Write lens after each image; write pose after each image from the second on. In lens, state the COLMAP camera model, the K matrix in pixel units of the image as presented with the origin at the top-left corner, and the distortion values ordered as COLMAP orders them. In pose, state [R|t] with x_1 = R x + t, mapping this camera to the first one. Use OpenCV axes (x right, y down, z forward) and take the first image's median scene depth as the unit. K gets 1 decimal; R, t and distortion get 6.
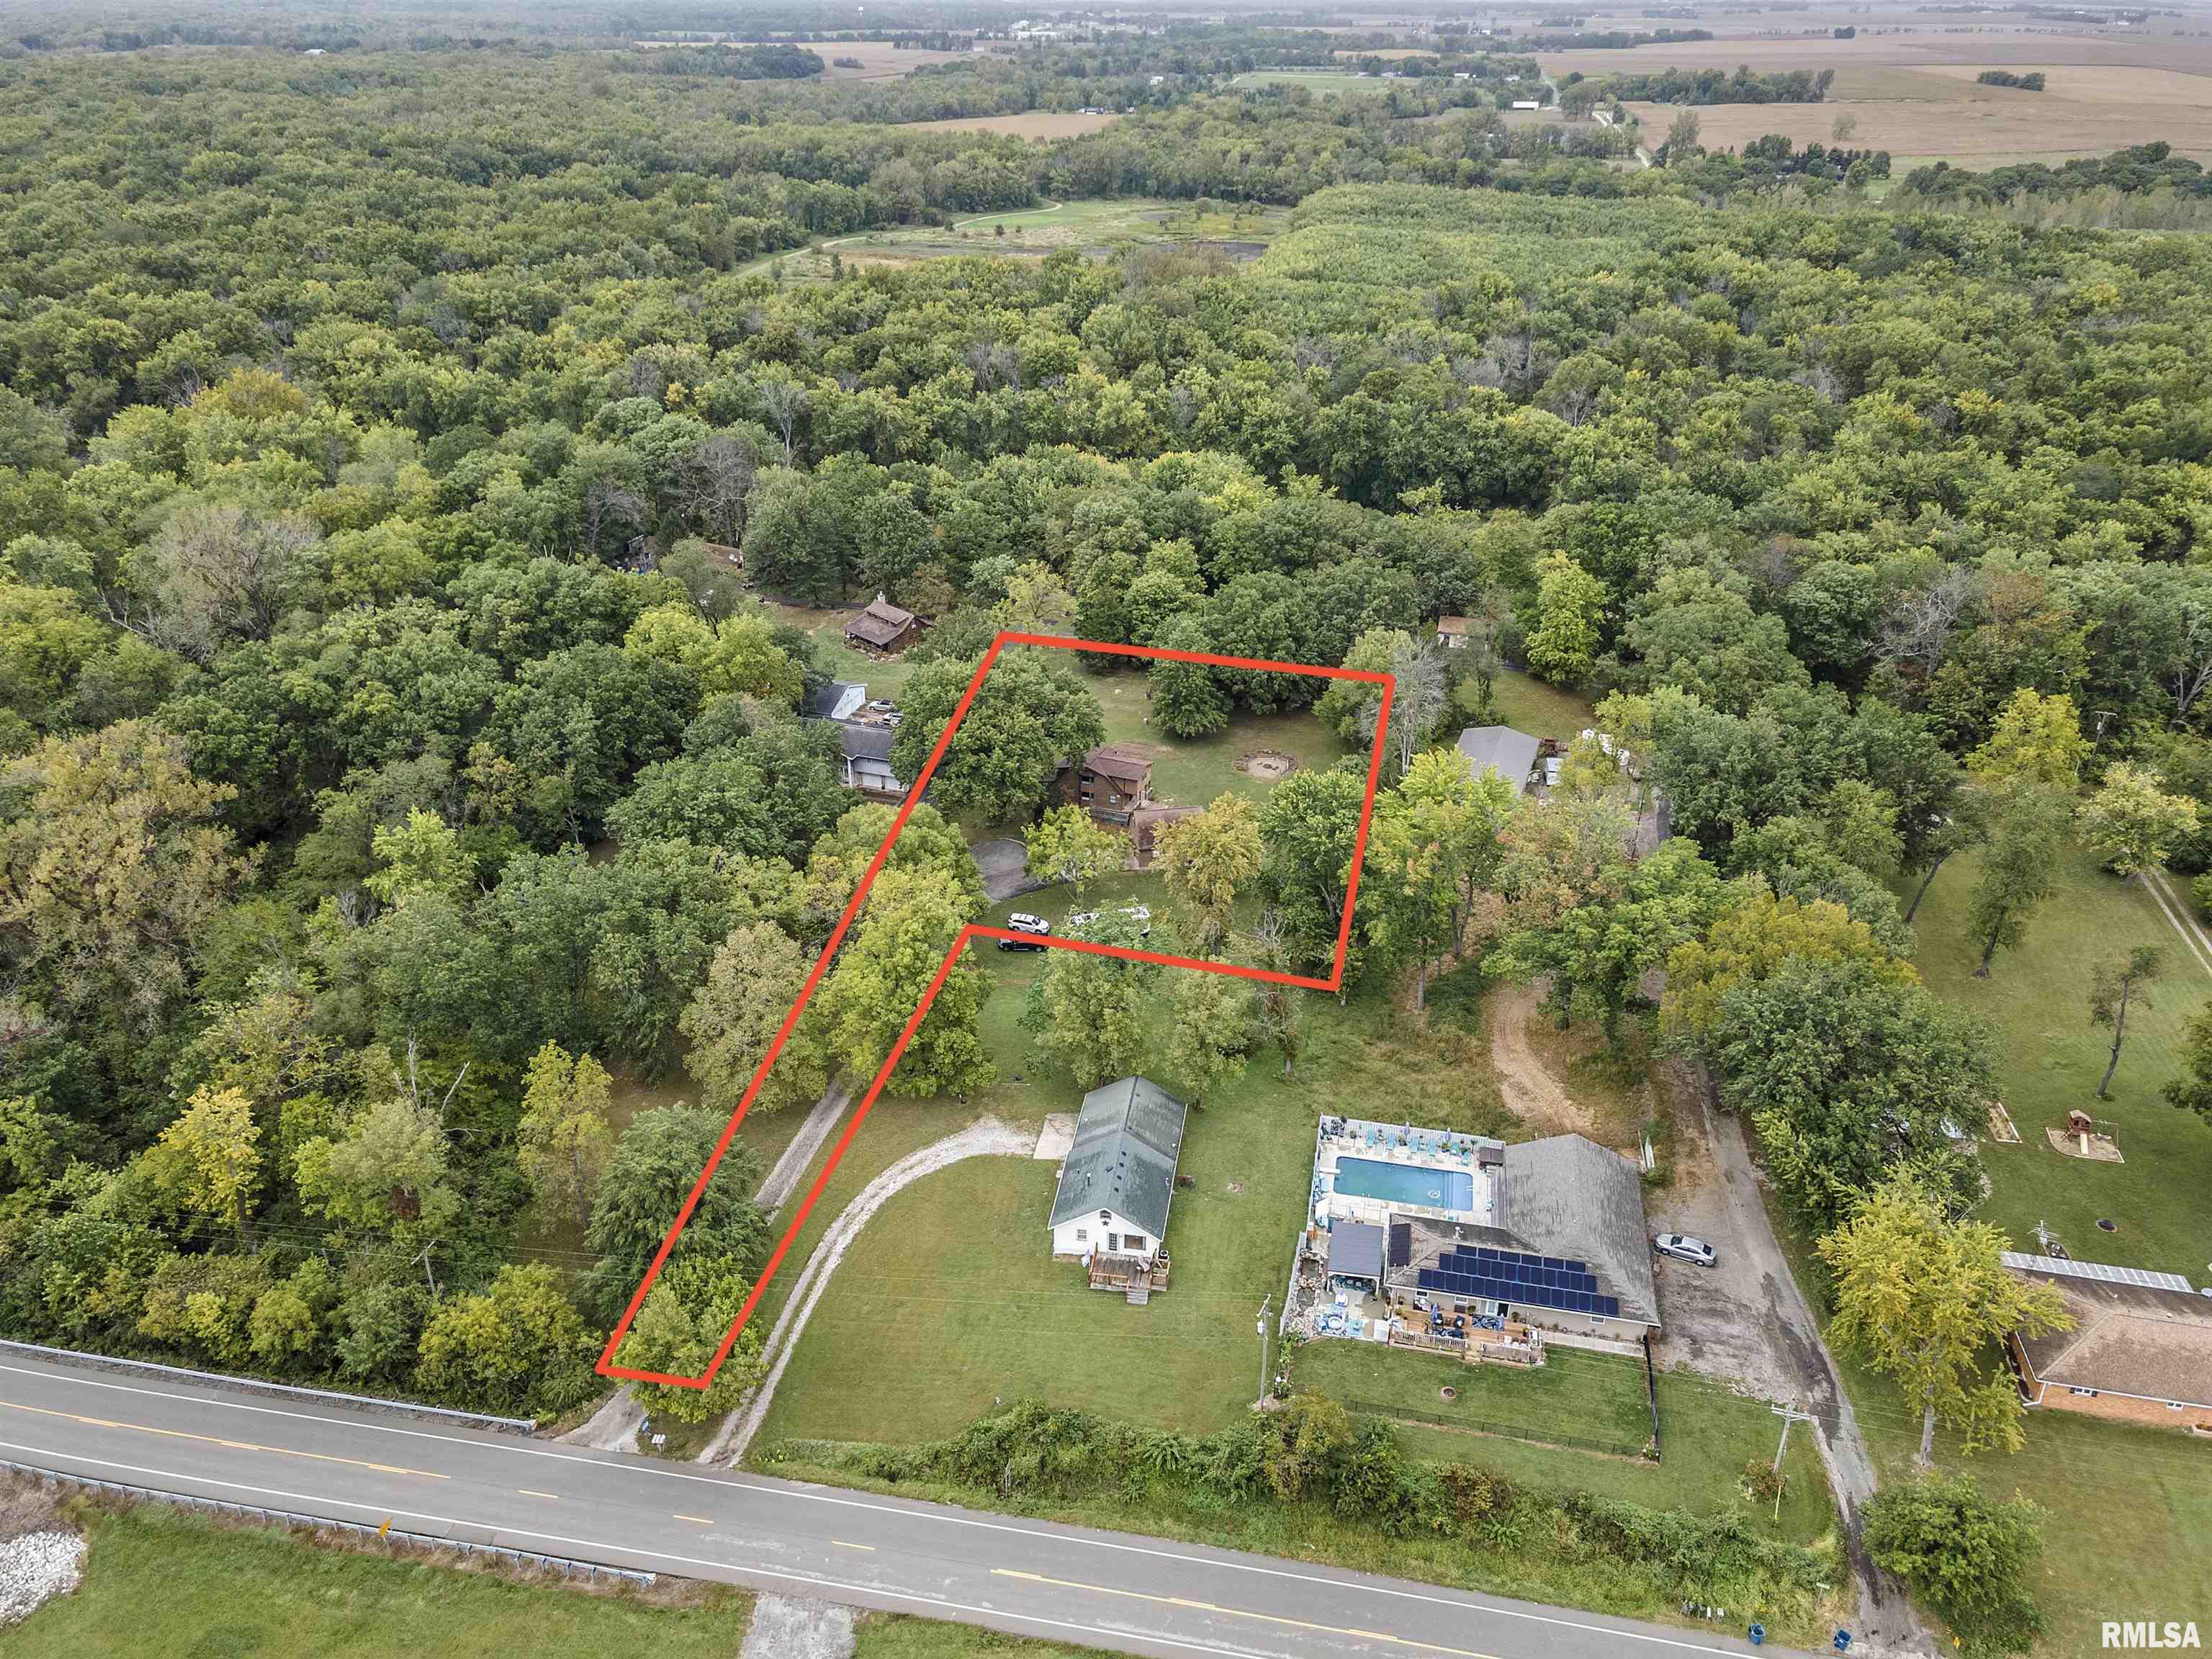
lens RADIAL K [[1808.5, 0, 1106.0], [0, 1808.5, 829.5], [0, 0, 1]] dist [0.025754, 0.088484]
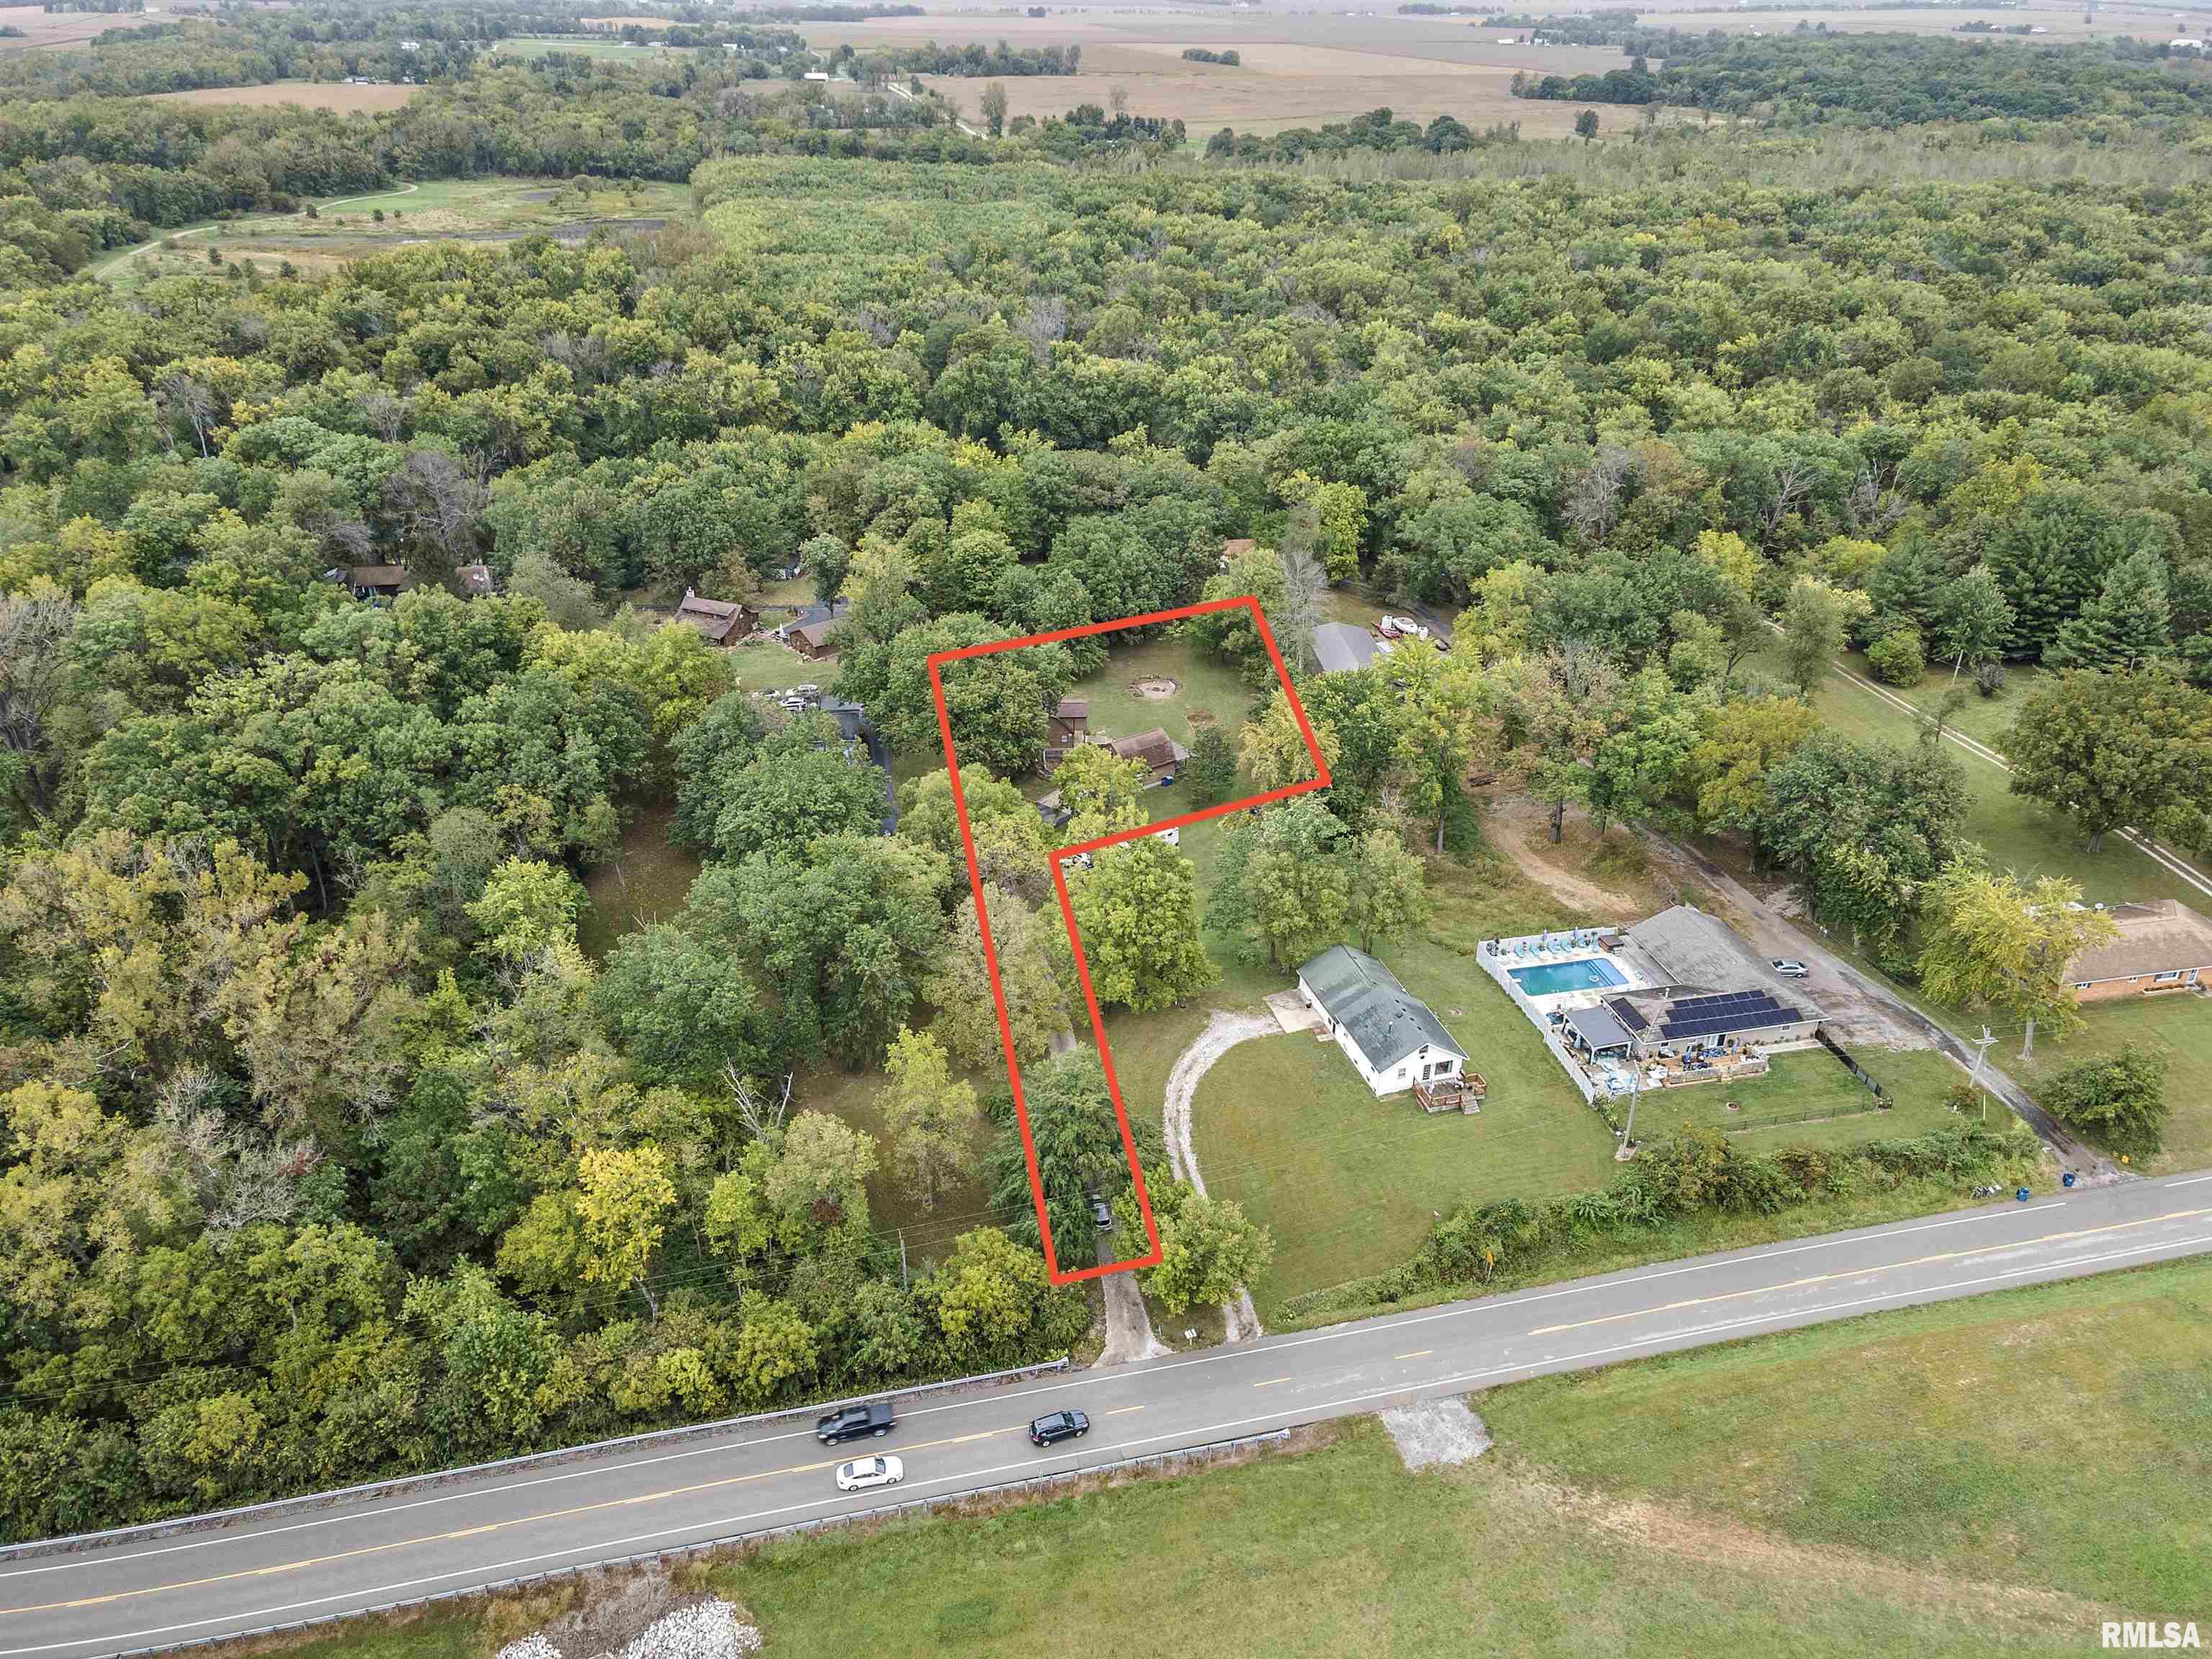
lens RADIAL K [[1808.5, 0, 1106.0], [0, 1808.5, 829.5], [0, 0, 1]] dist [0.025754, 0.088484]
pose [[0.886824, -0.190917, 0.420824, -0.418287], [0.184419, 0.981221, 0.056520, -0.019018], [-0.423712, 0.027484, 0.905380, 0.019633]]
